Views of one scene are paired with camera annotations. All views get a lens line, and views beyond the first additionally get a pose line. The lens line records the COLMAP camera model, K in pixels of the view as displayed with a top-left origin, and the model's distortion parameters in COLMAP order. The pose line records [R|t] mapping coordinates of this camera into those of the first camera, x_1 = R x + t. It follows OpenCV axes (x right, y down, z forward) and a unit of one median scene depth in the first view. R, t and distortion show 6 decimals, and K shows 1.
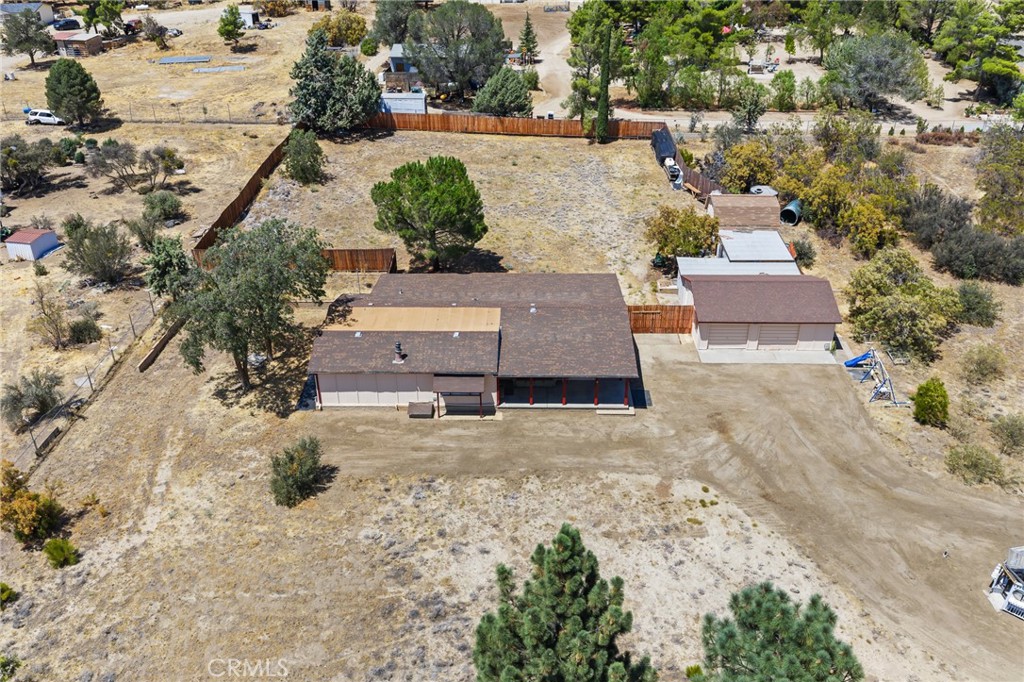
lens RADIAL K [[851.6, 0, 512.0], [0, 851.6, 341.0], [0, 0, 1]] dist [0.000550, -0.004627]
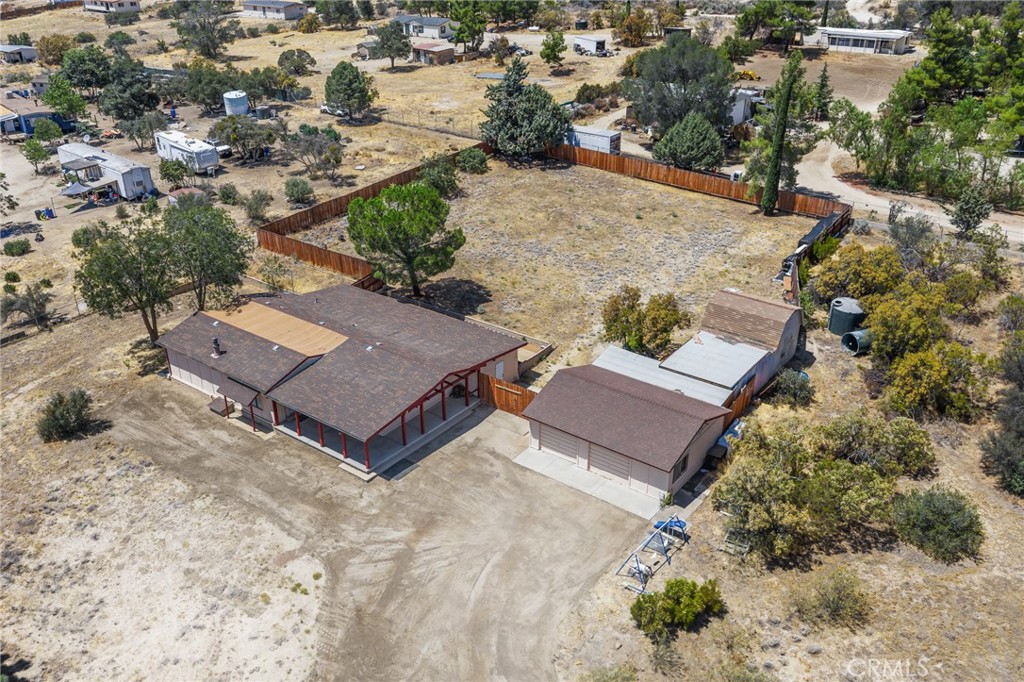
lens RADIAL K [[851.6, 0, 512.0], [0, 851.6, 341.0], [0, 0, 1]] dist [0.000550, -0.004627]
pose [[0.812321, 0.262024, -0.521036, 0.573063], [-0.280358, 0.958836, 0.045098, -0.116378], [0.511404, 0.109442, 0.852343, 0.224774]]
